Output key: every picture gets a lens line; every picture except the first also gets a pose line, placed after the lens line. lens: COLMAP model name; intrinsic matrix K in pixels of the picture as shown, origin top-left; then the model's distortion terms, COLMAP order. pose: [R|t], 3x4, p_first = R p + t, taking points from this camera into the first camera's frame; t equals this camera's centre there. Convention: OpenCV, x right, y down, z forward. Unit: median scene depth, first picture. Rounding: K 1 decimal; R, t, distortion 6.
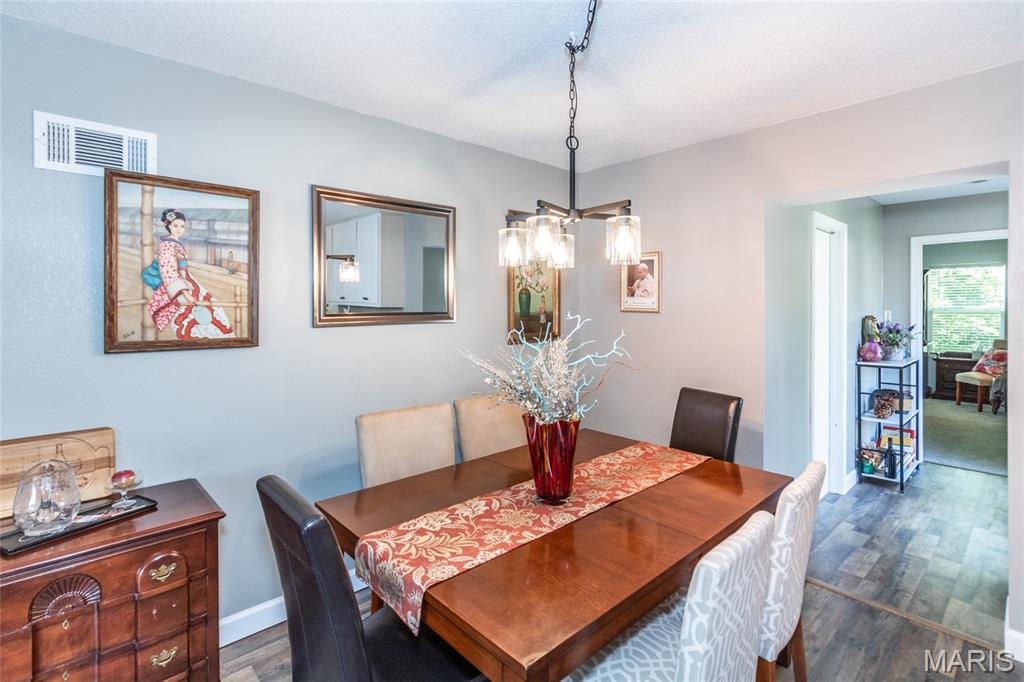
lens RADIAL K [[488.0, 0, 509.4], [0, 488.0, 306.0], [0, 0, 1]] dist [0.000427, 0.000209]
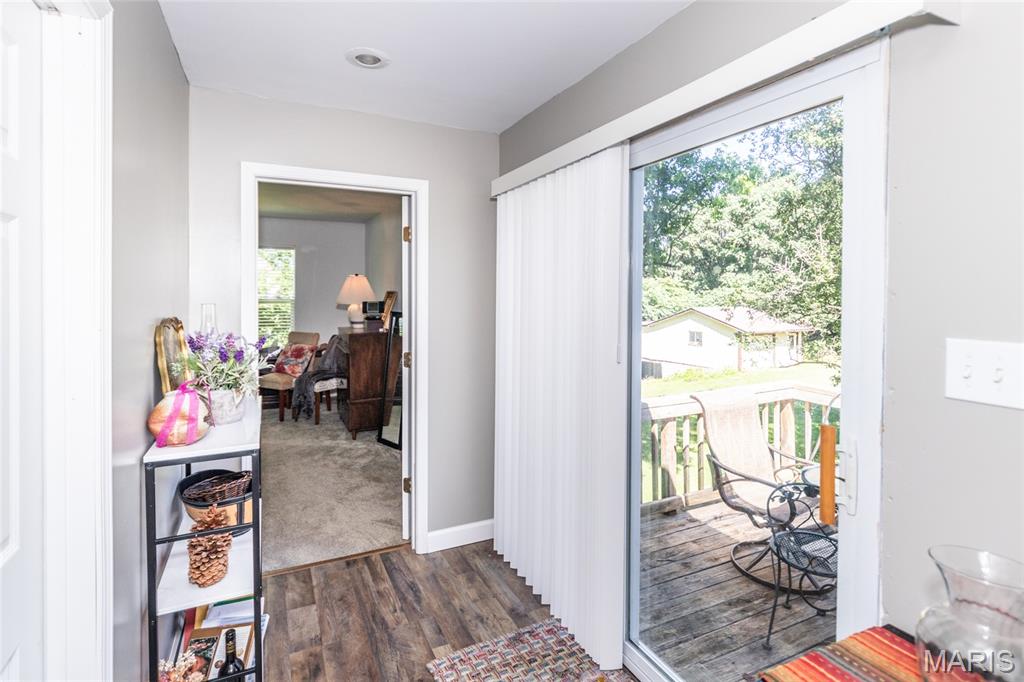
lens RADIAL K [[488.0, 0, 509.4], [0, 488.0, 306.0], [0, 0, 1]] dist [0.000427, 0.000209]
pose [[0.280365, -0.017954, 0.959725, 0.444794], [-0.006506, 0.999767, 0.020604, -0.000429], [-0.959871, -0.012021, 0.280183, 0.639997]]
